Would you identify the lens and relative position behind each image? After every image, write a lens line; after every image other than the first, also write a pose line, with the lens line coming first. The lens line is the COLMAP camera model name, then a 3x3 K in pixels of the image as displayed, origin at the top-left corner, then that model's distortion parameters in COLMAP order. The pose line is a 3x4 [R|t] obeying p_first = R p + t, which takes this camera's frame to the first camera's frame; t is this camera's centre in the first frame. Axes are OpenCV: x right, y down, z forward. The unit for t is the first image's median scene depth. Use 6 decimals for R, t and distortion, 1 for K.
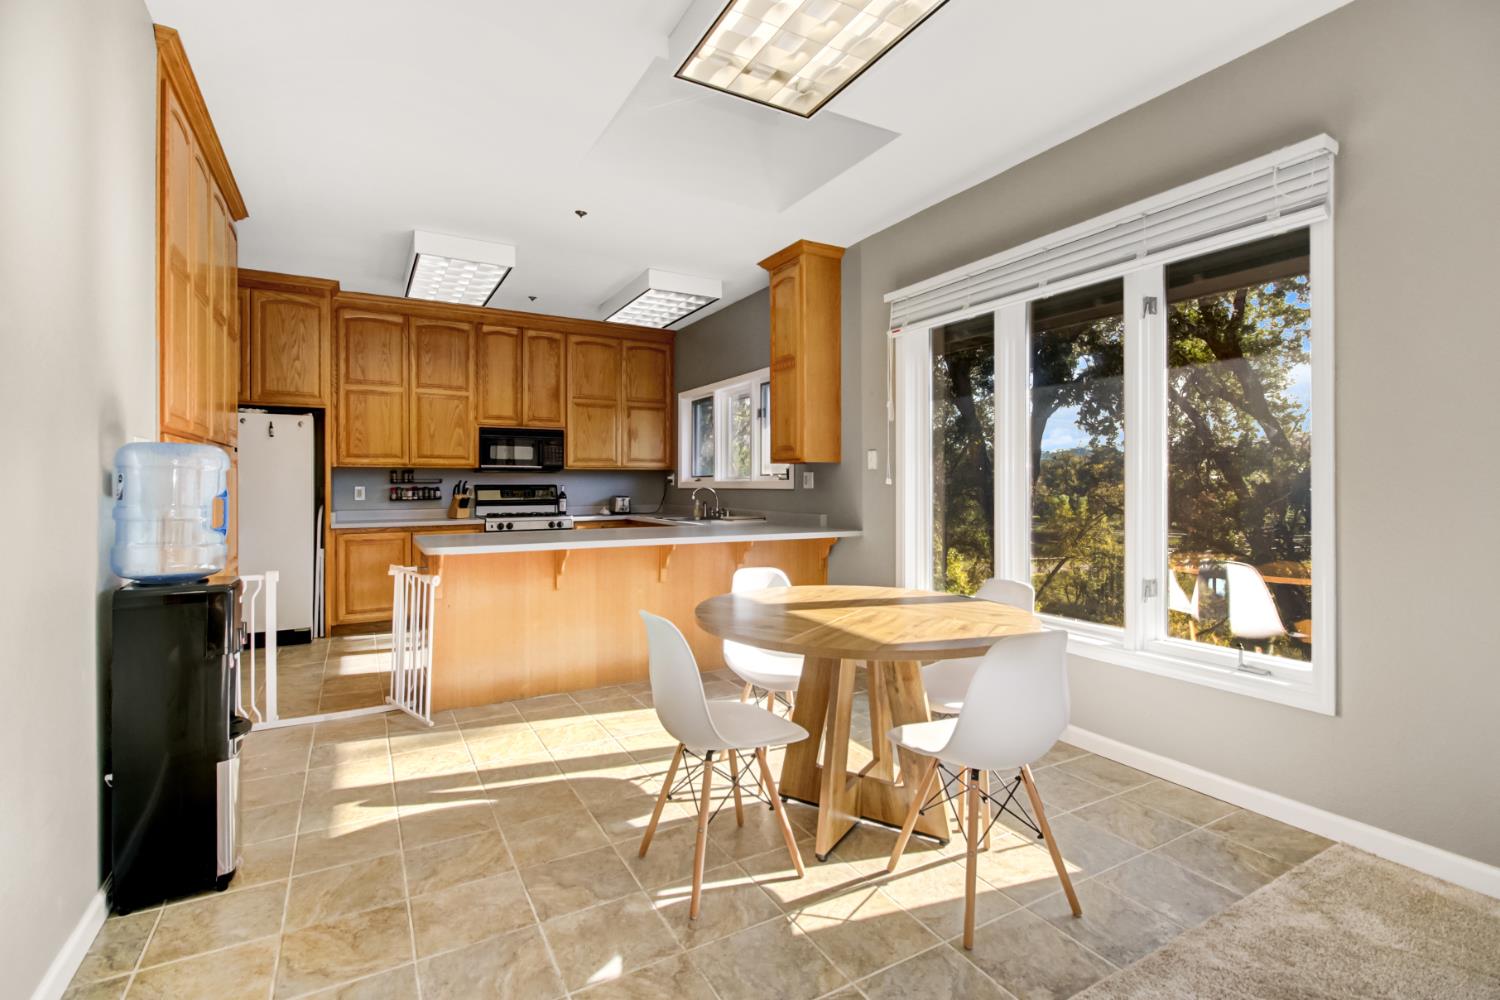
lens RADIAL K [[701.0, 0, 762.4], [0, 701.0, 487.7], [0, 0, 1]] dist [0.008213, -0.007976]
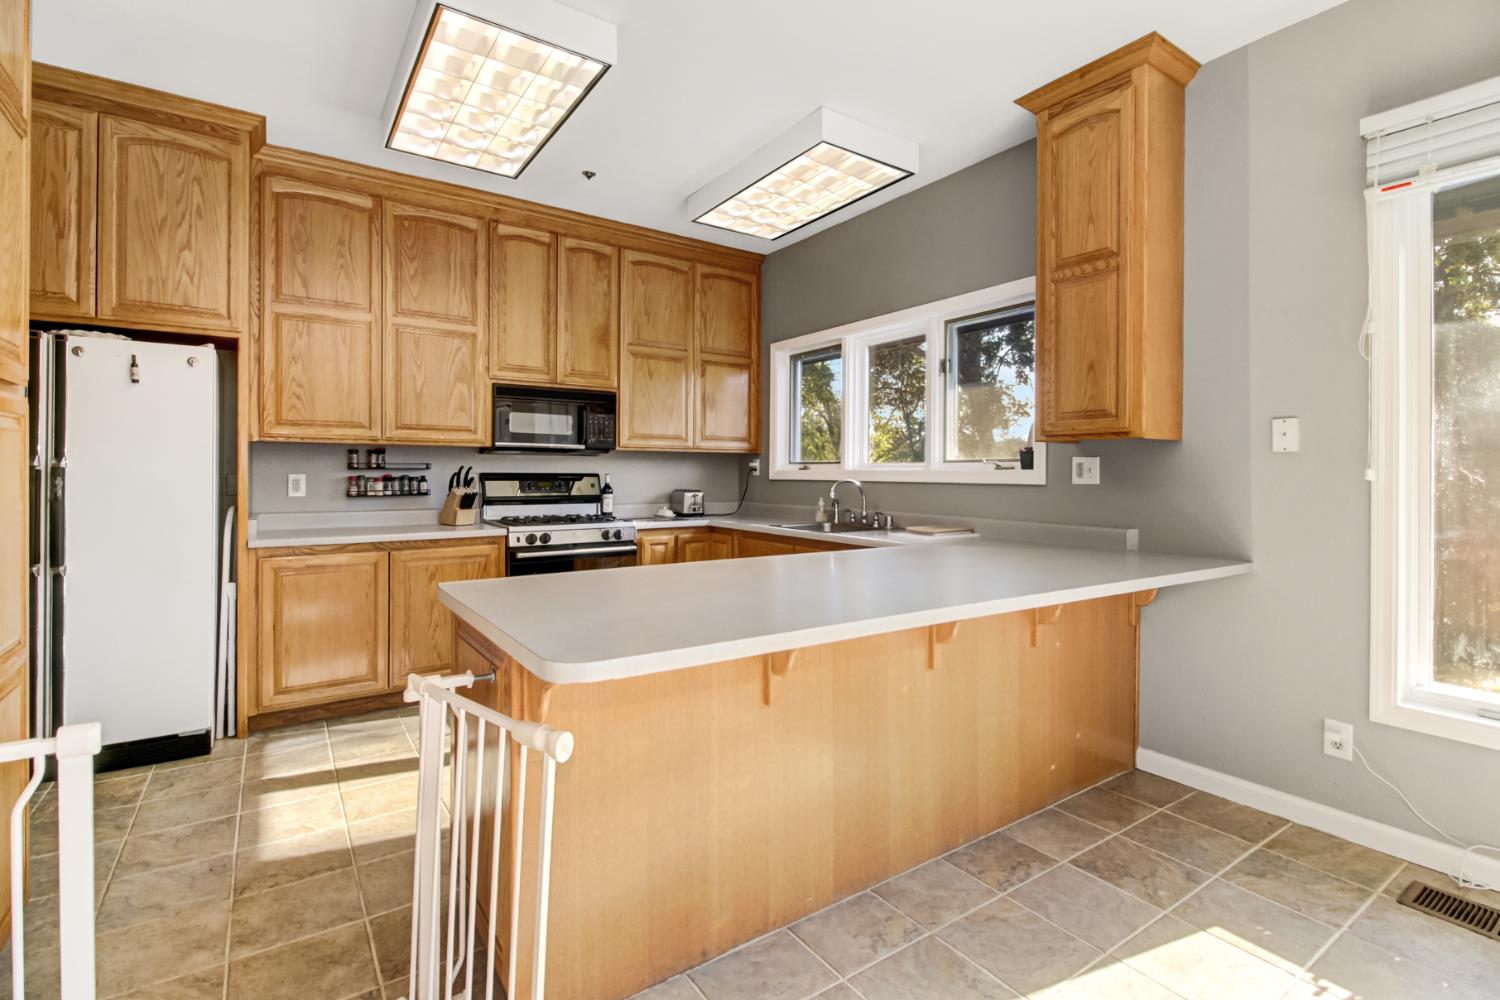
lens RADIAL K [[701.0, 0, 754.1], [0, 701.0, 478.2], [0, 0, 1]] dist [0.008213, -0.007976]
pose [[0.996989, 0.007059, 0.077219, -0.223994], [-0.007375, 0.999966, 0.003800, -0.003633], [-0.077190, -0.004358, 0.997007, 0.359397]]
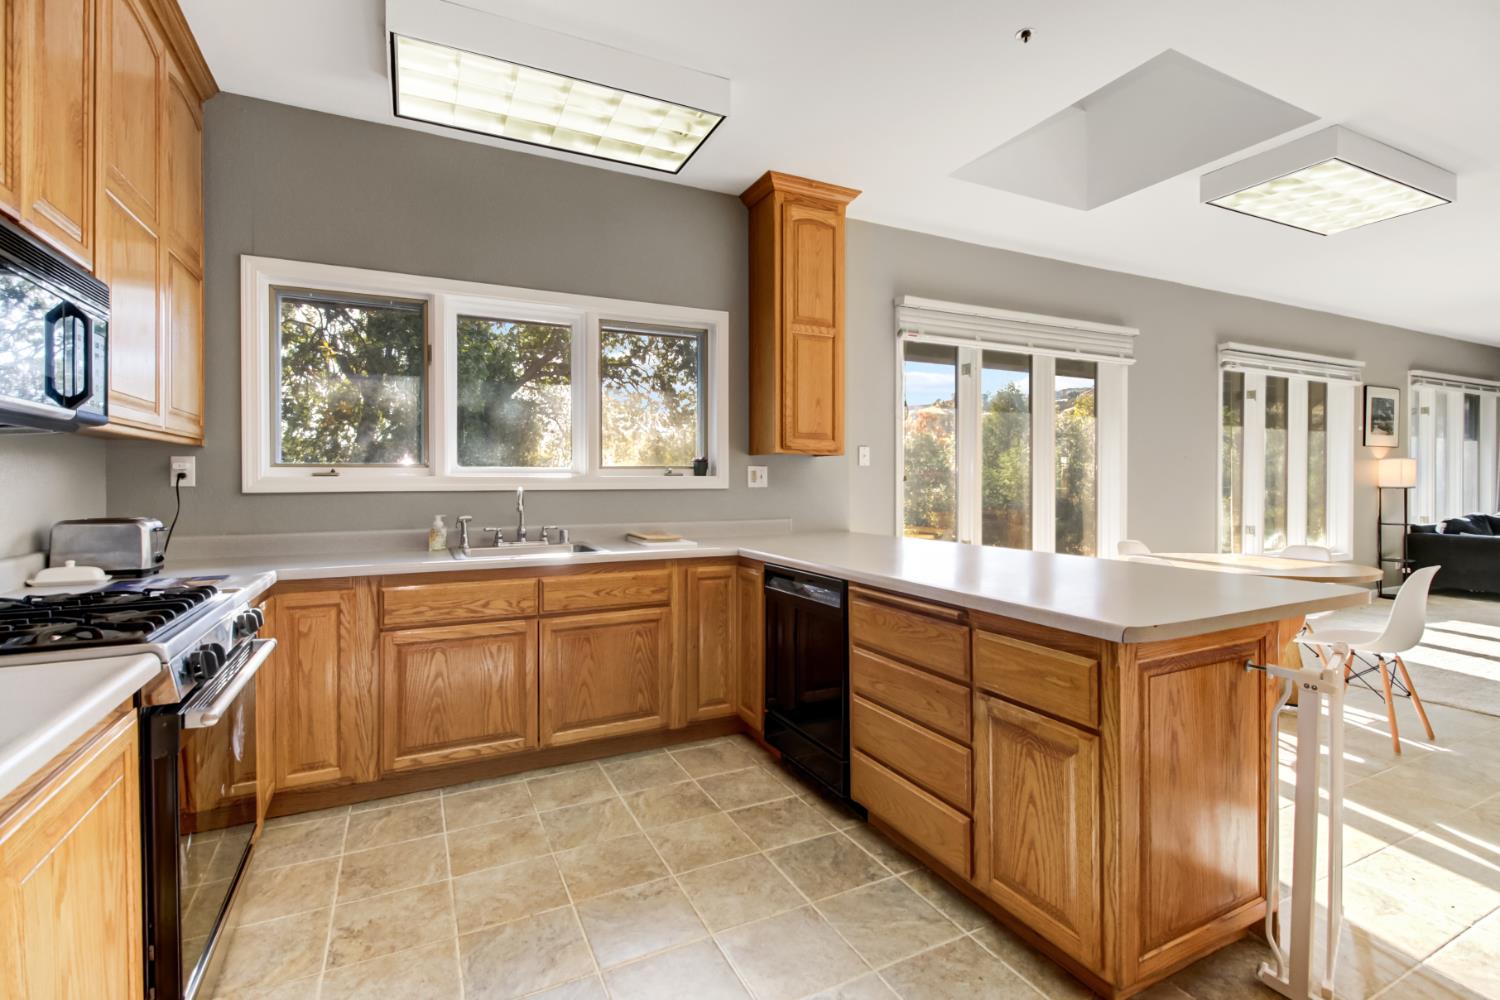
lens RADIAL K [[701.0, 0, 747.0], [0, 701.0, 488.3], [0, 0, 1]] dist [0.008213, -0.007976]
pose [[0.059909, -0.007527, 0.998175, -0.601830], [0.007511, 0.999947, 0.007090, -0.002936], [-0.998176, 0.007072, 0.059962, 0.820757]]
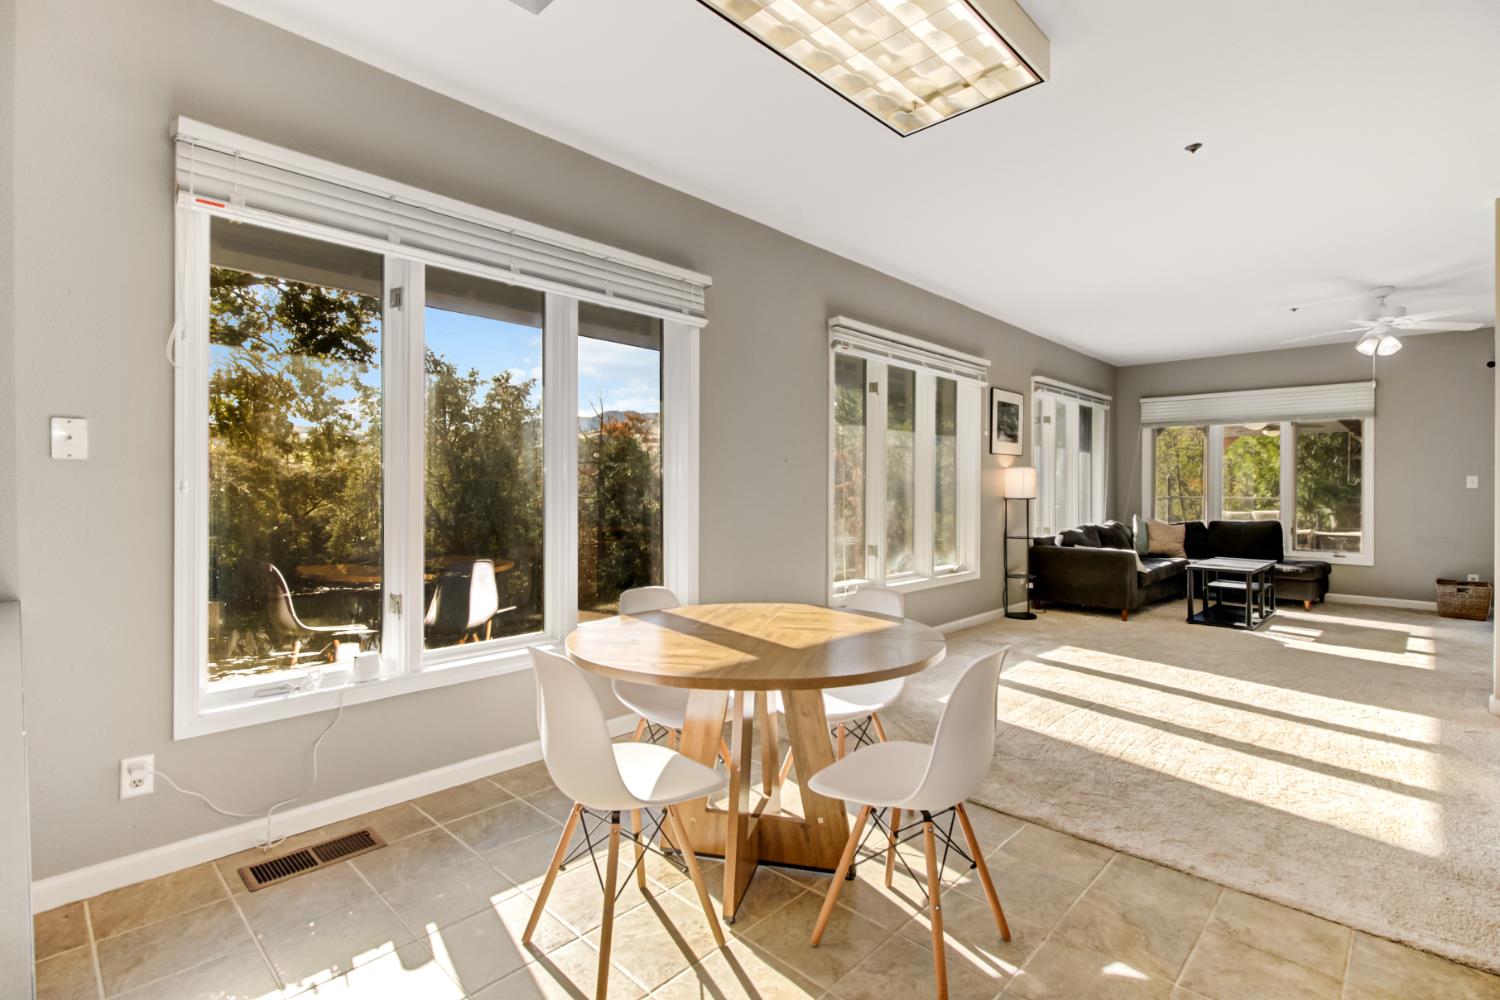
lens RADIAL K [[701.0, 0, 757.0], [0, 701.0, 490.1], [0, 0, 1]] dist [0.008213, -0.007976]
pose [[-0.291198, -0.000954, 0.956662, -0.301789], [0.002699, 0.999995, 0.001819, -0.004348], [-0.956659, 0.003112, -0.291194, 0.526285]]
